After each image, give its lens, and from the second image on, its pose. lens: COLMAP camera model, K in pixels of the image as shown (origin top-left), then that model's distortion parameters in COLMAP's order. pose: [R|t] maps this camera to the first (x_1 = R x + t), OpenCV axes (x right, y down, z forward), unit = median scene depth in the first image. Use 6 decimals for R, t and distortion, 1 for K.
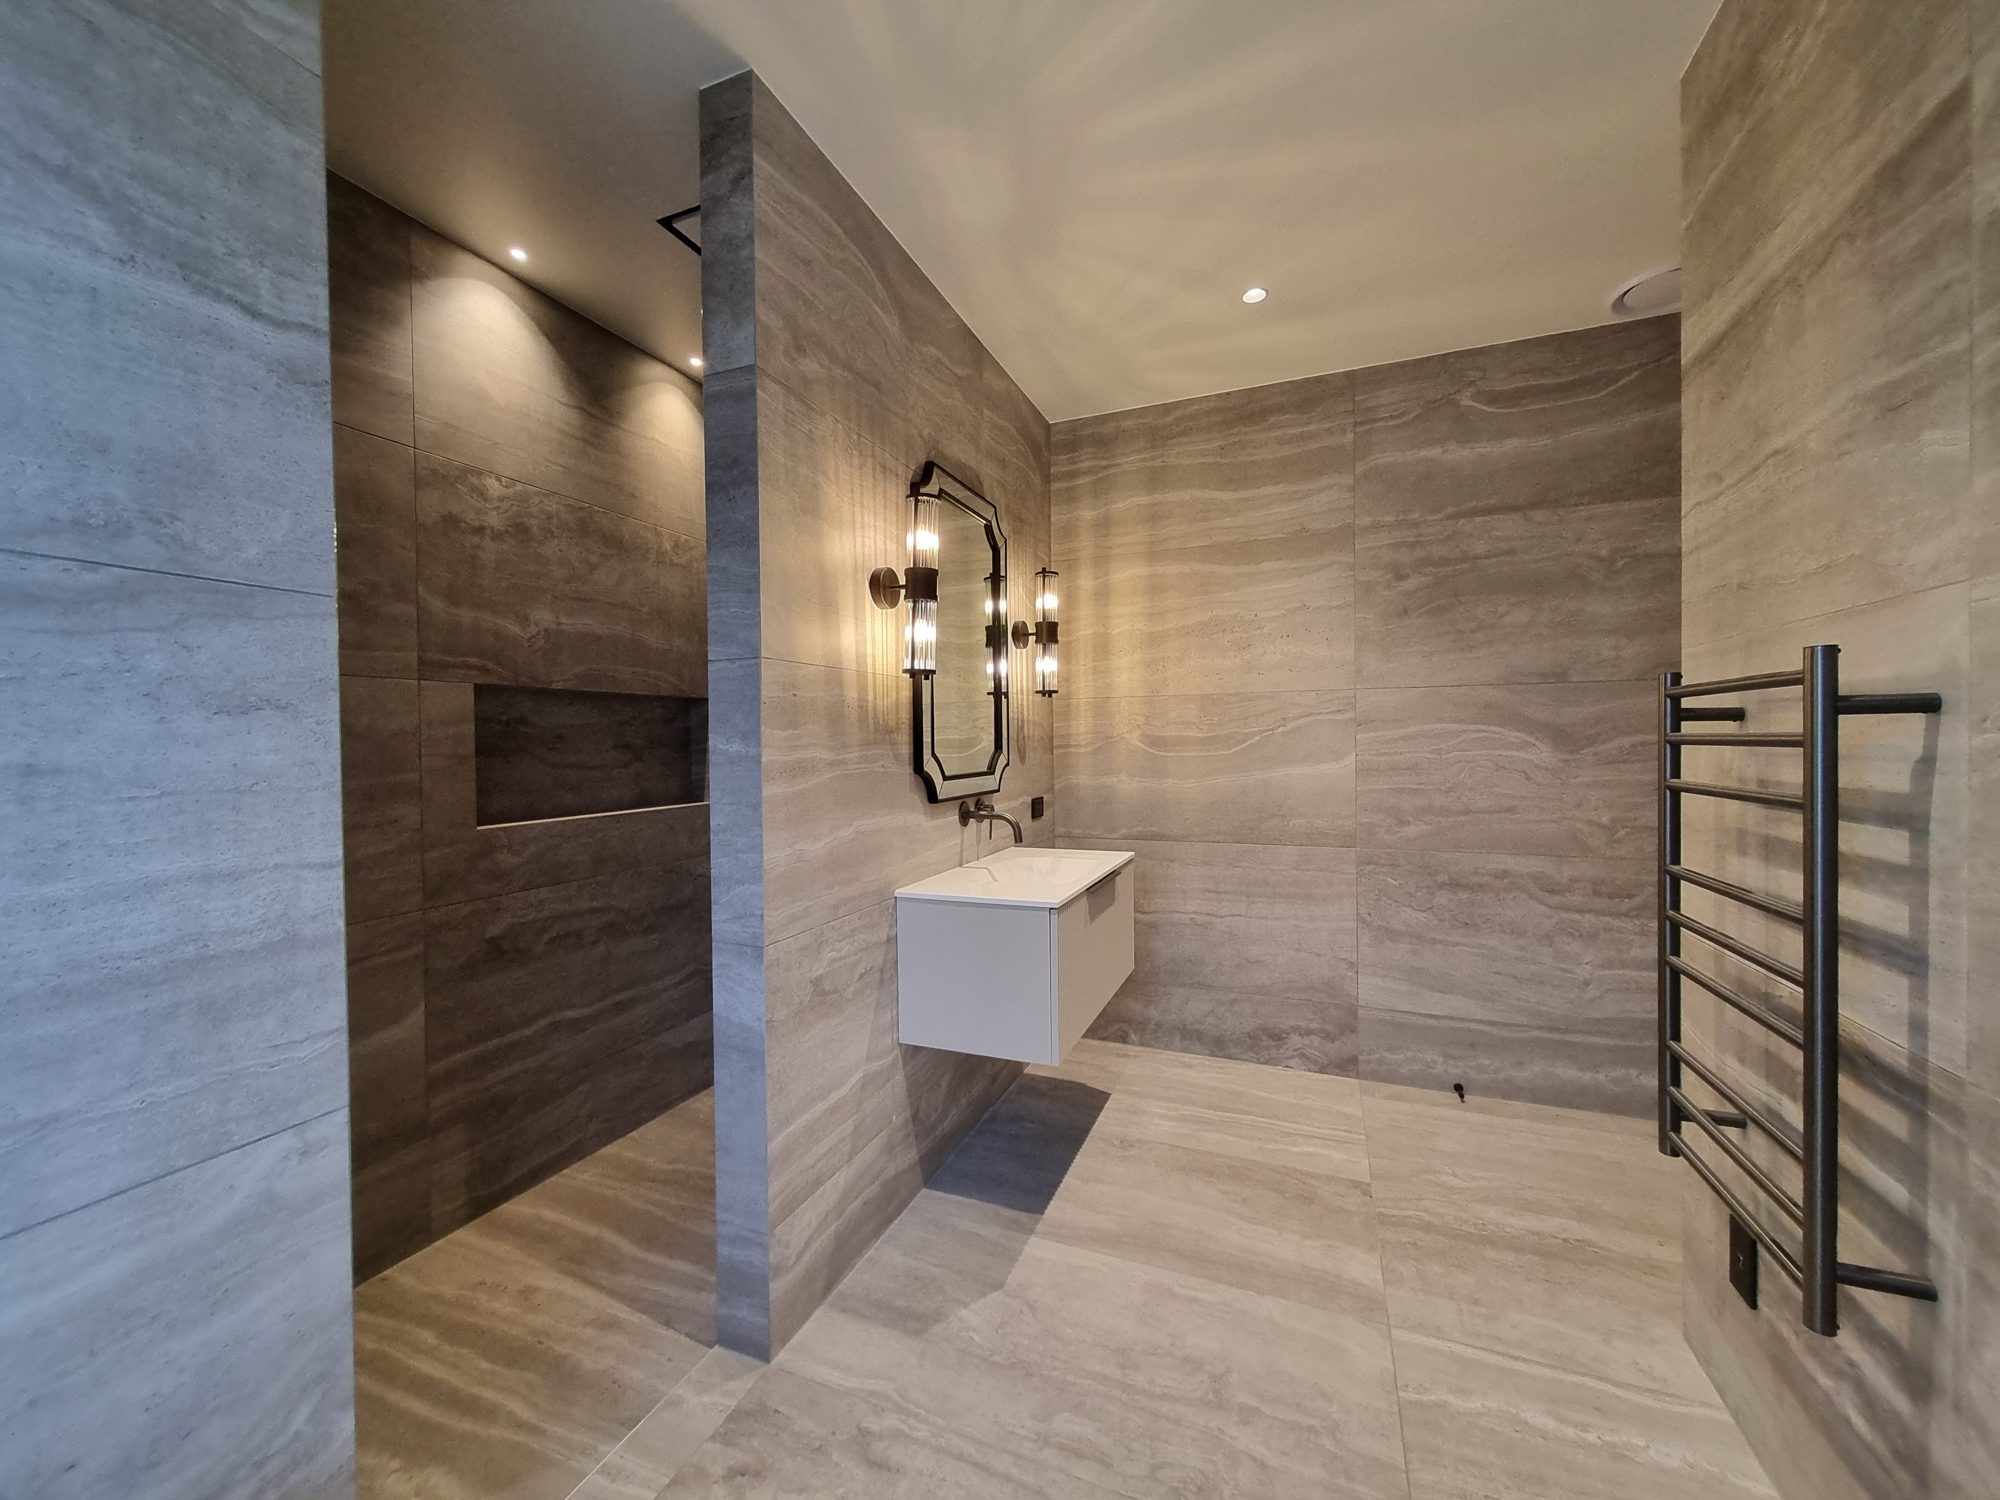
lens RADIAL K [[782.2, 0, 994.8], [0, 782.2, 749.1], [0, 0, 1]] dist [0.004783, -0.001018]
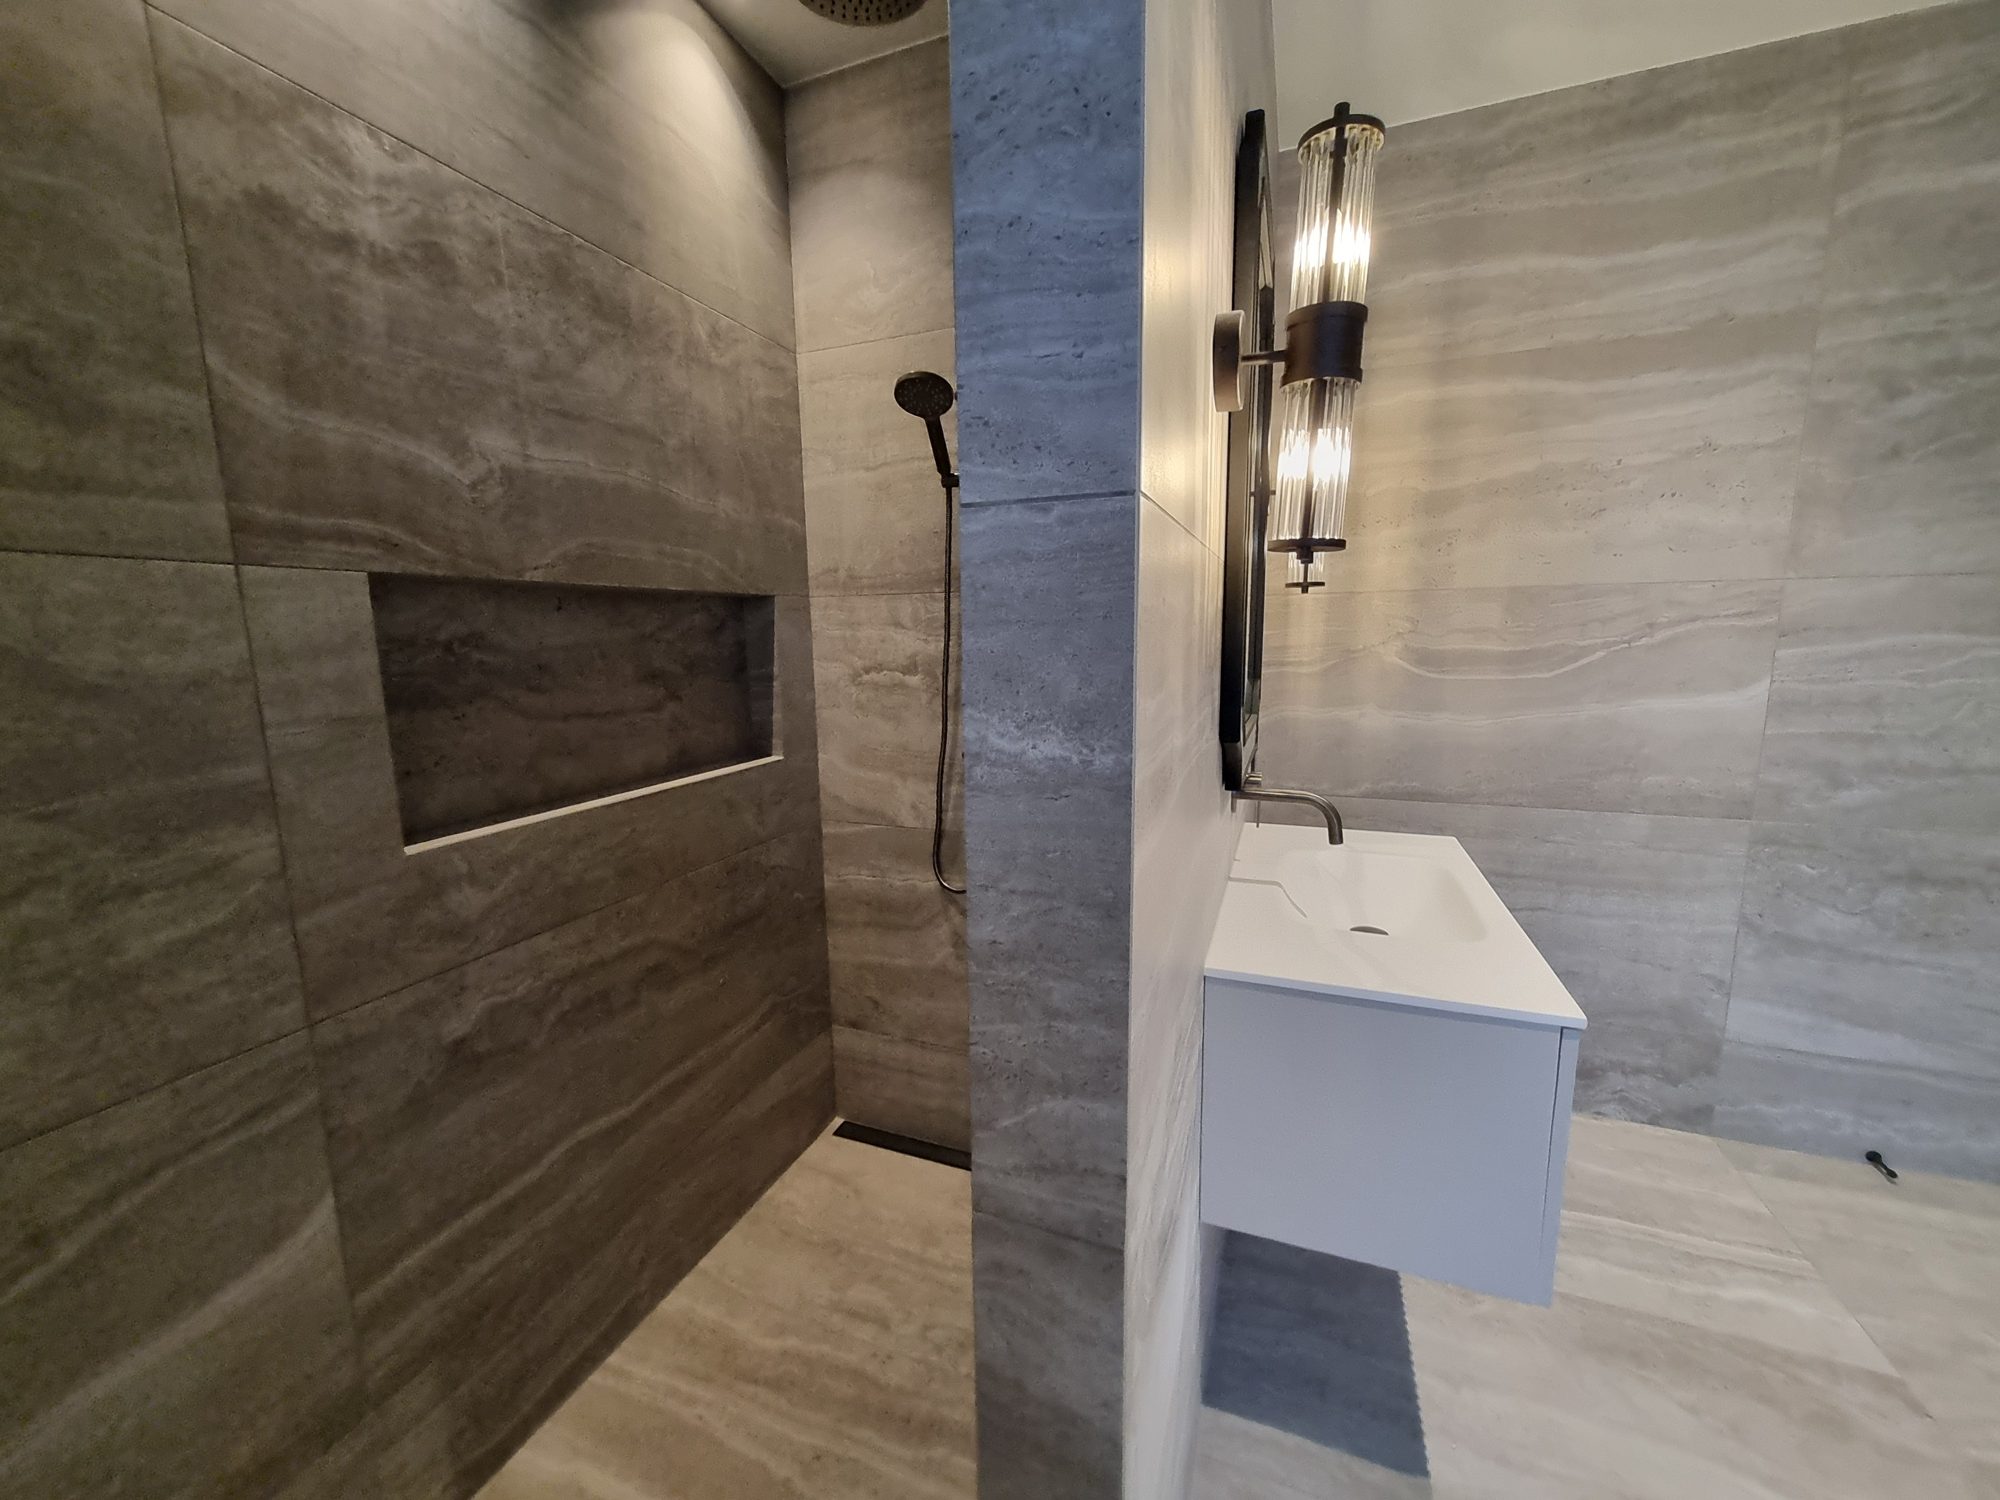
lens RADIAL K [[782.2, 0, 994.8], [0, 782.2, 749.1], [0, 0, 1]] dist [0.004783, -0.001018]
pose [[0.999827, -0.005683, 0.017732, -0.254701], [0.003187, 0.990459, 0.137768, -0.036793], [-0.018346, -0.137688, 0.990306, 0.448519]]
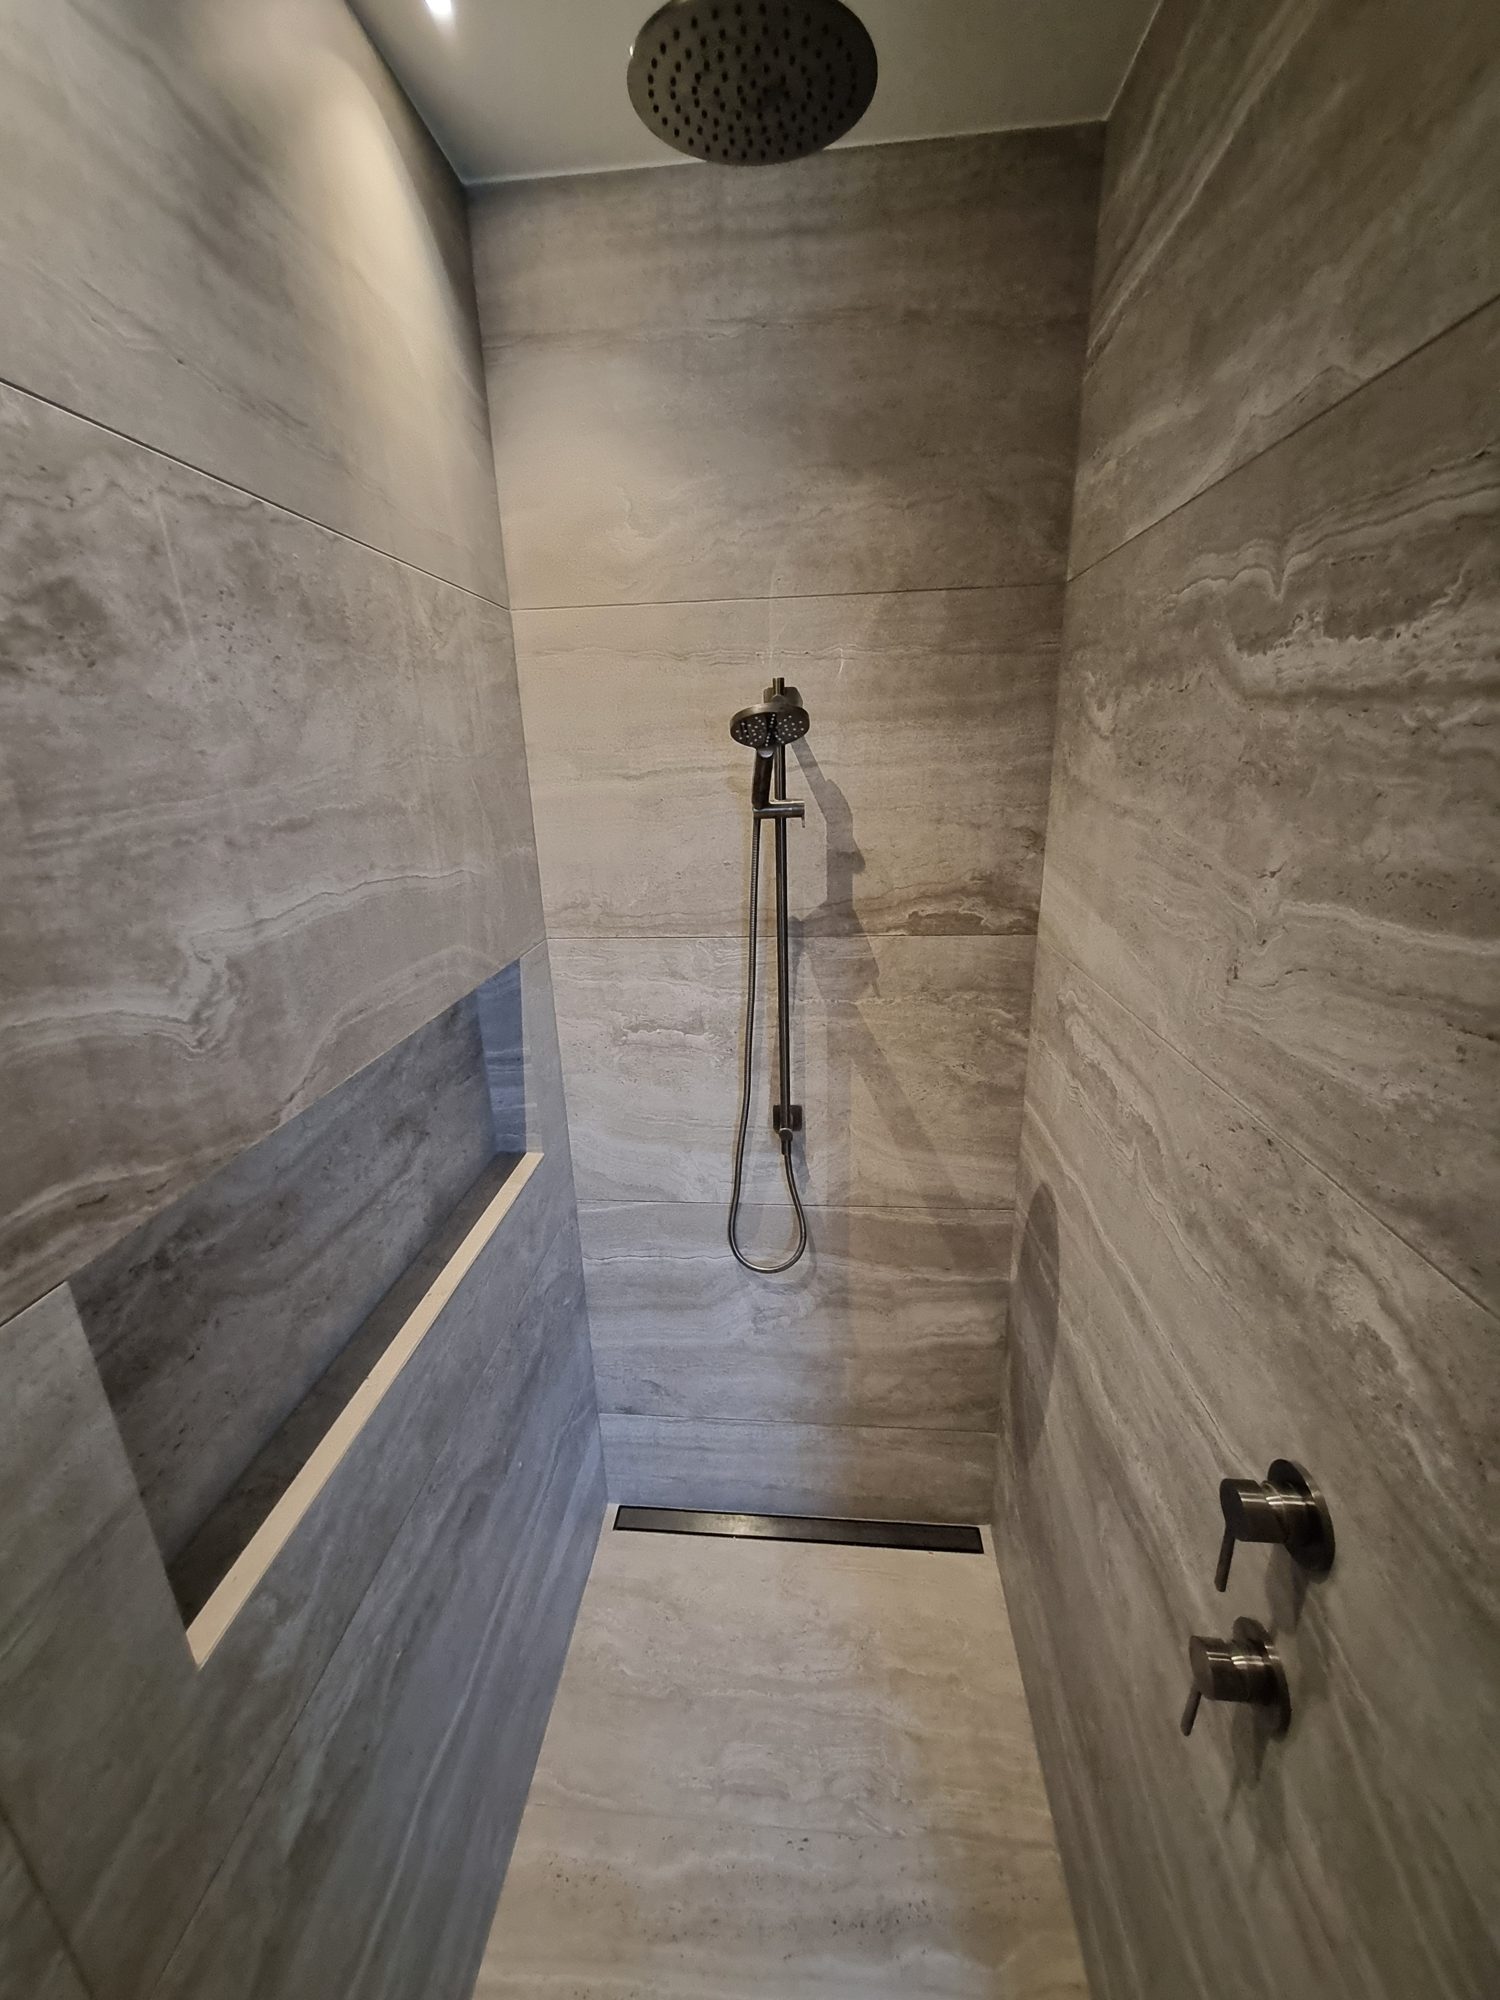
lens RADIAL K [[782.2, 0, 755.1], [0, 782.2, 992.5], [0, 0, 1]] dist [0.004783, -0.001018]
pose [[0.950878, -0.103430, 0.291777, -0.476888], [0.017620, 0.959089, 0.282557, -0.227600], [-0.309065, -0.263536, 0.913799, 0.665360]]
